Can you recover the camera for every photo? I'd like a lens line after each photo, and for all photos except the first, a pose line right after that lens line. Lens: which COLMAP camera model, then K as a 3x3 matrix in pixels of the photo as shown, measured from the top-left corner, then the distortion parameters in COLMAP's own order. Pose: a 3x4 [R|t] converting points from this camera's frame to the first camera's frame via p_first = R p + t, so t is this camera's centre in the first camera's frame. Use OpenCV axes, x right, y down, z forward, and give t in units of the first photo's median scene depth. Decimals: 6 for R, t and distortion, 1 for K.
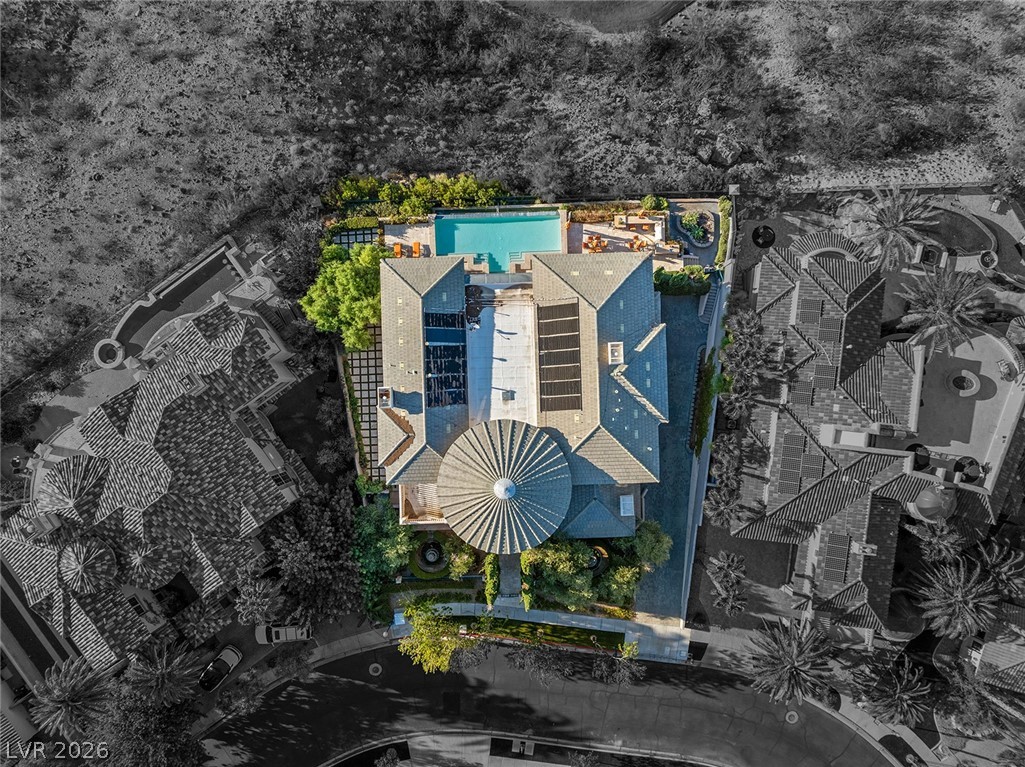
lens RADIAL K [[736.4, 0, 512.5], [0, 736.4, 383.5], [0, 0, 1]] dist [-0.052960, 0.004336]
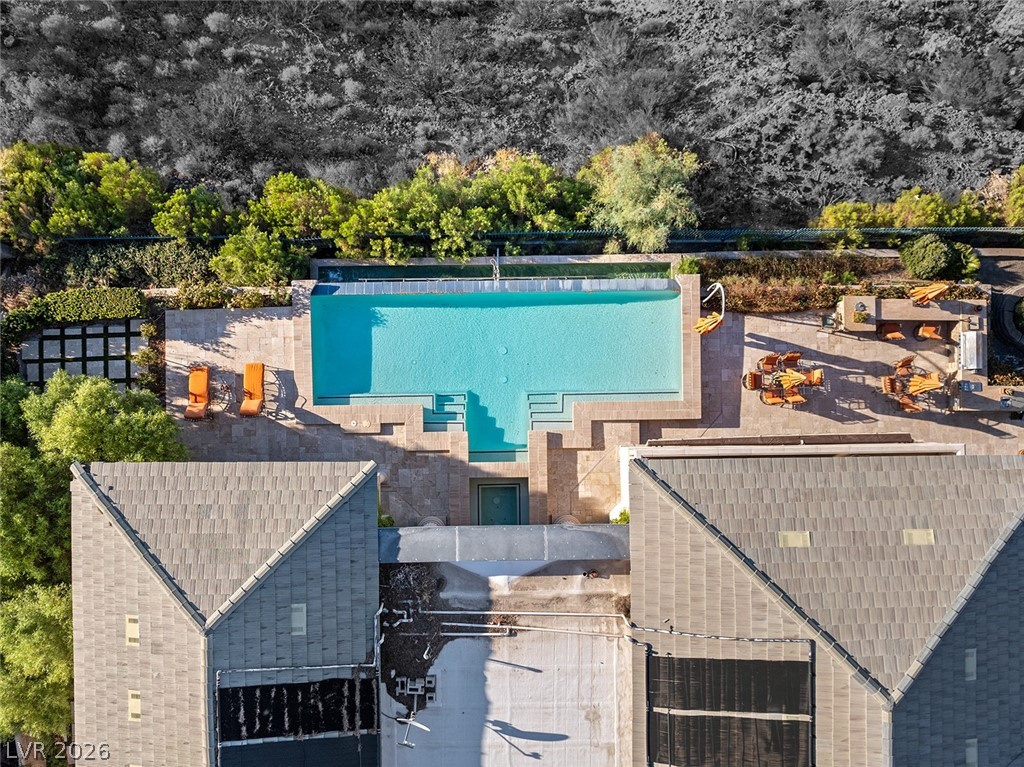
lens RADIAL K [[735.7, 0, 512.0], [0, 735.7, 383.5], [0, 0, 1]] dist [-0.052960, 0.004336]
pose [[0.999620, 0.011817, 0.024897, -0.020887], [-0.011463, 0.999832, -0.014318, -0.178280], [-0.025062, 0.014027, 0.999587, 0.656100]]
